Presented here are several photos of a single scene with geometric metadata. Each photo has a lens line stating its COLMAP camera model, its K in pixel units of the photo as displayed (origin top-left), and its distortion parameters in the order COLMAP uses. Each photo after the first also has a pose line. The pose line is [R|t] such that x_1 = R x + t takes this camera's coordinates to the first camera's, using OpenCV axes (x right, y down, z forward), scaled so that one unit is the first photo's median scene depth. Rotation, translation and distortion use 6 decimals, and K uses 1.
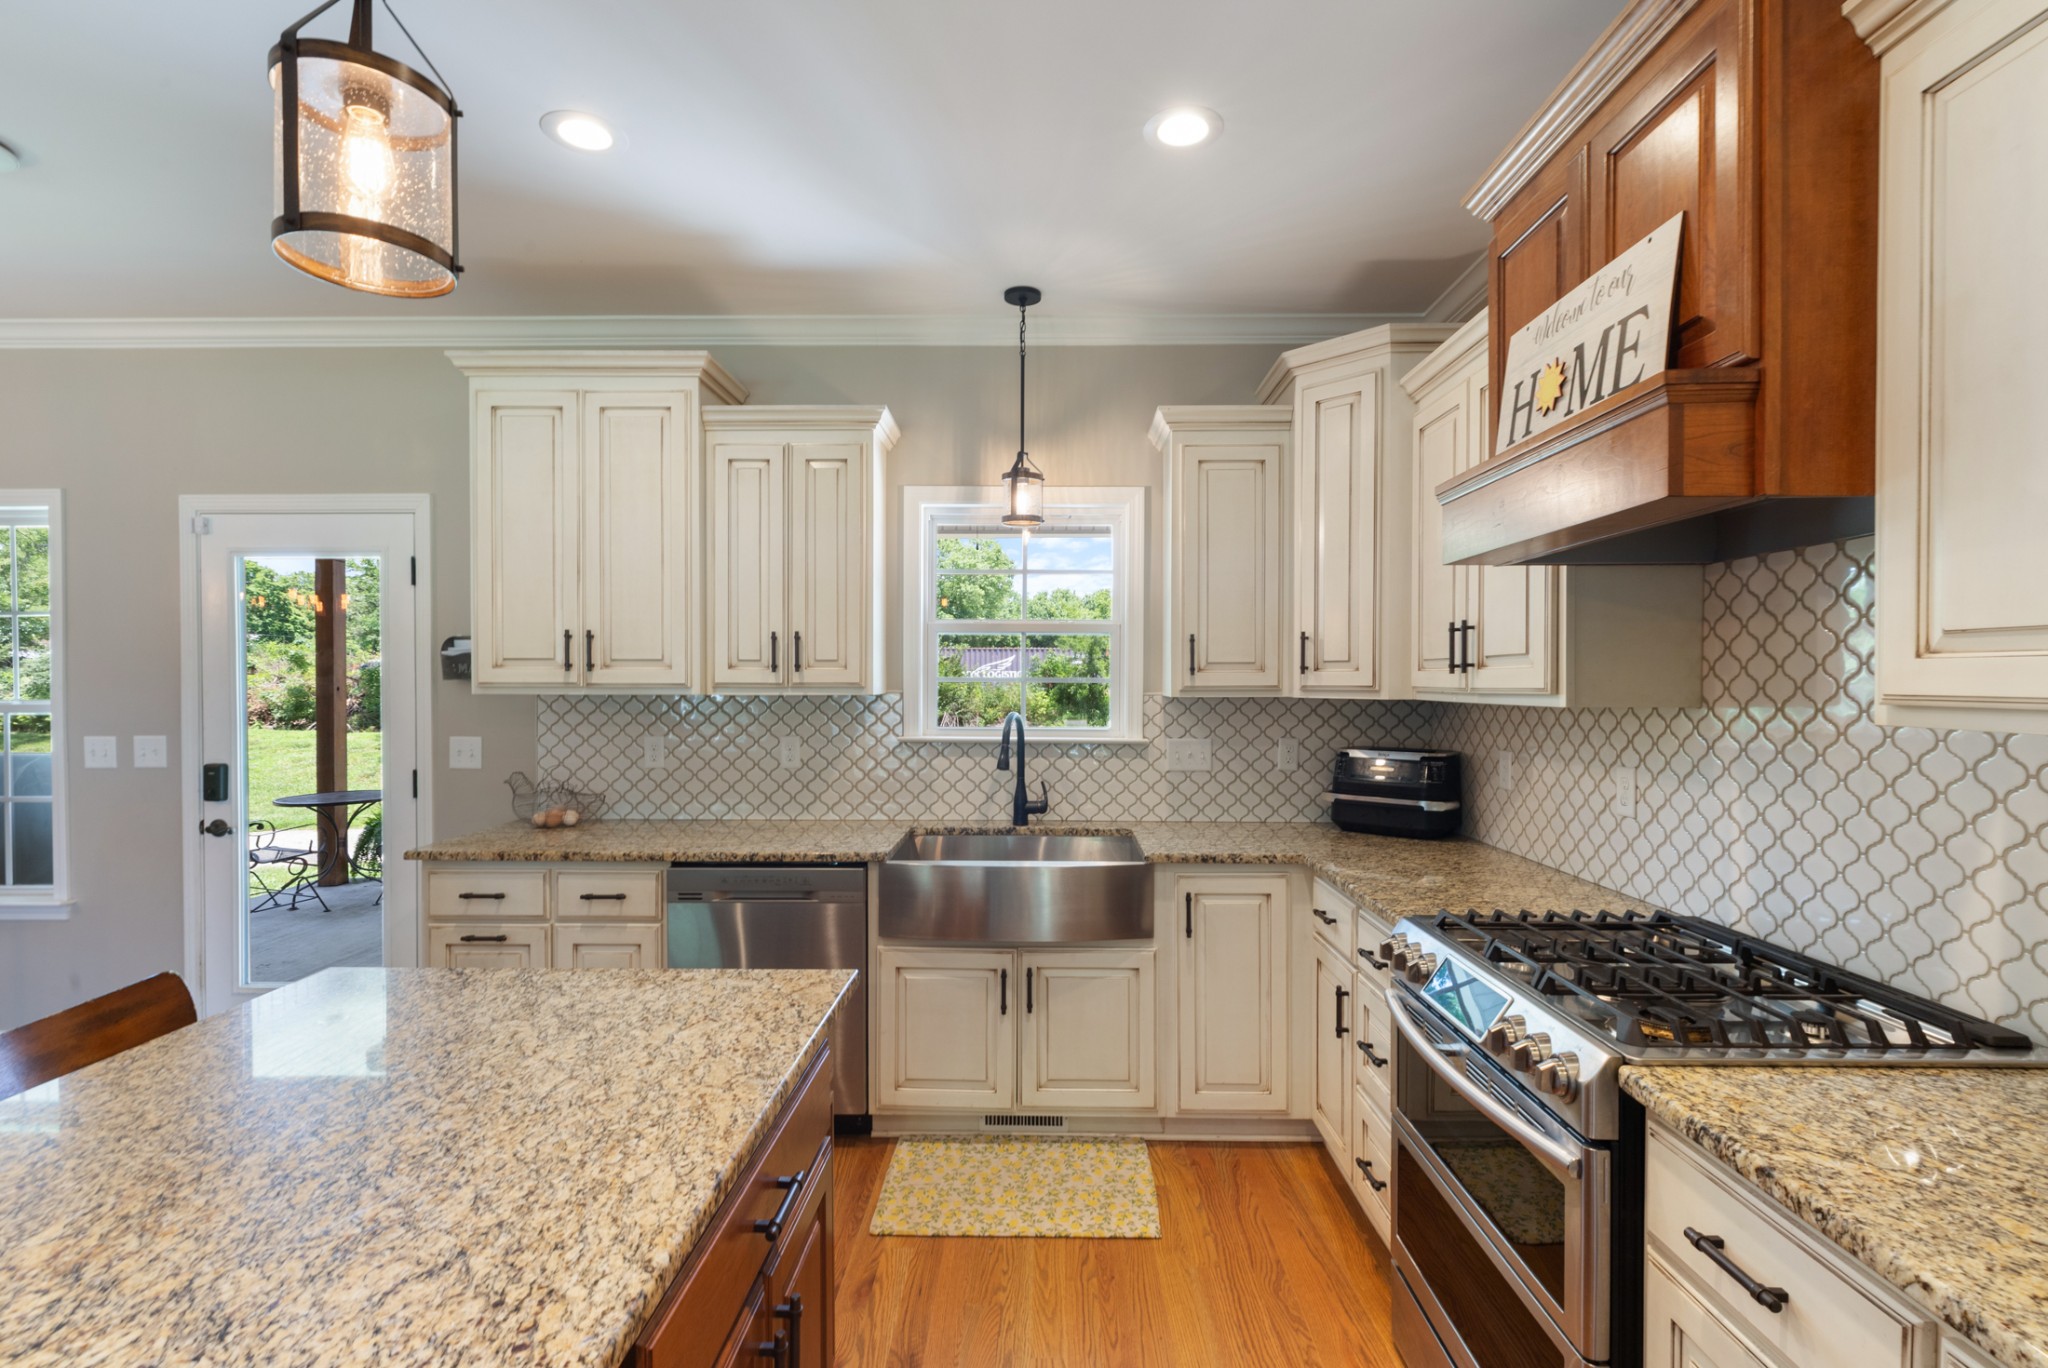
lens RADIAL K [[935.0, 0, 1024.0], [0, 935.0, 684.0], [0, 0, 1]] dist [0.008876, -0.000310]
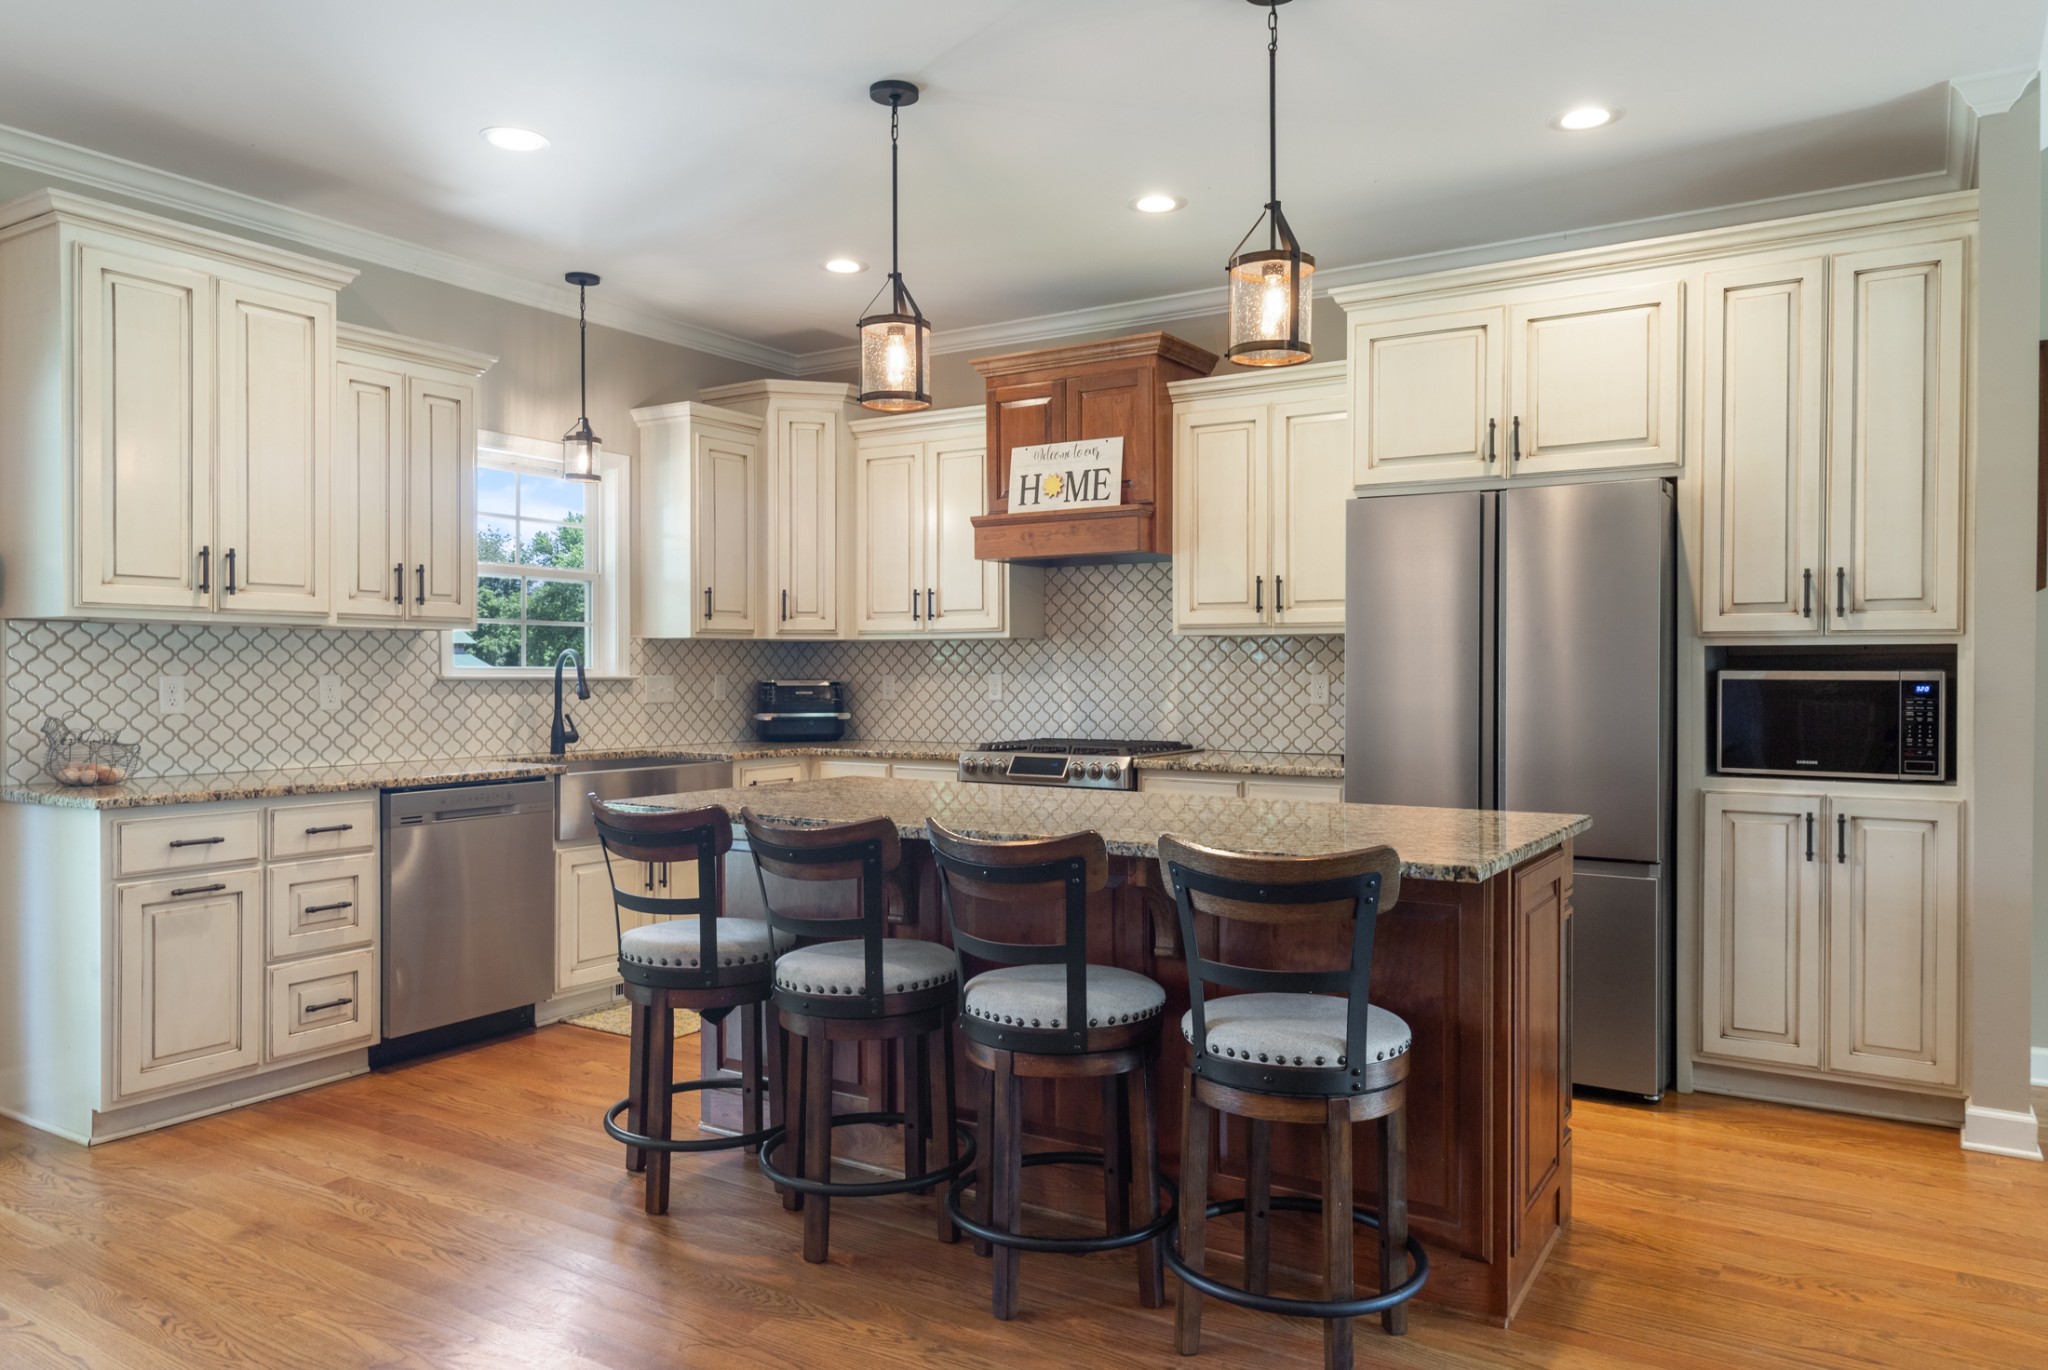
lens RADIAL K [[1409.9, 0, 1024.2], [0, 1409.9, 671.4], [0, 0, 1]] dist [0.014698, -0.000069]
pose [[0.515817, -0.001247, 0.856698, -1.157107], [0.004264, 0.999990, -0.001112, 0.060239], [-0.856688, 0.004227, 0.515818, -0.318875]]
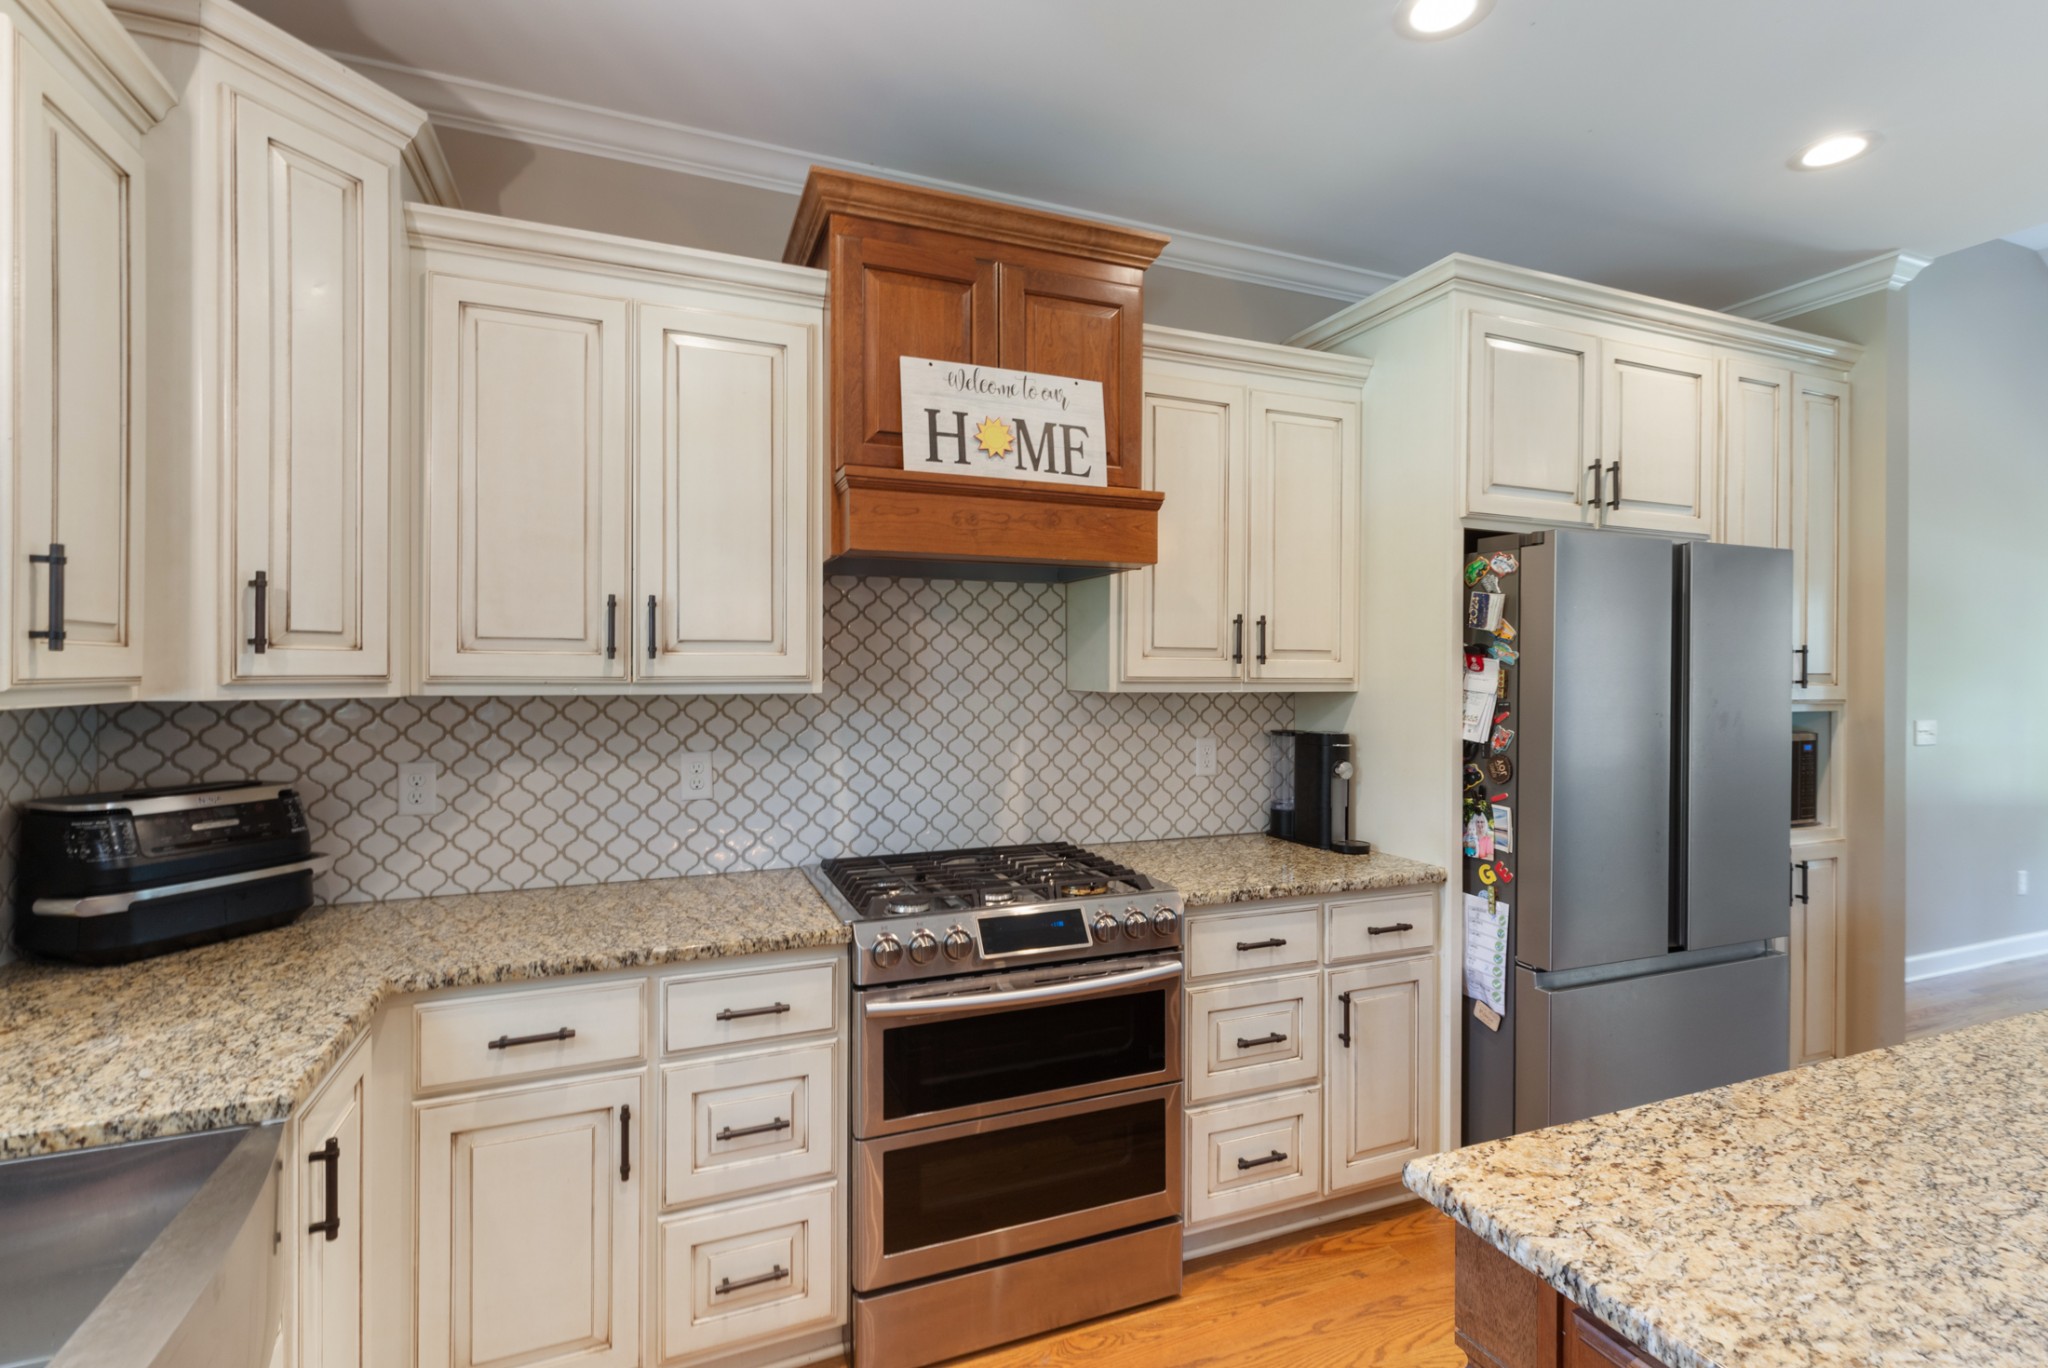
lens RADIAL K [[943.2, 0, 1023.7], [0, 943.2, 675.1], [0, 0, 1]] dist [0.002245, 0.000387]
pose [[-0.409304, -0.003649, 0.912391, -0.313956], [0.001160, 0.999989, 0.004520, -0.000480], [-0.912397, 0.002908, -0.409295, 0.755663]]
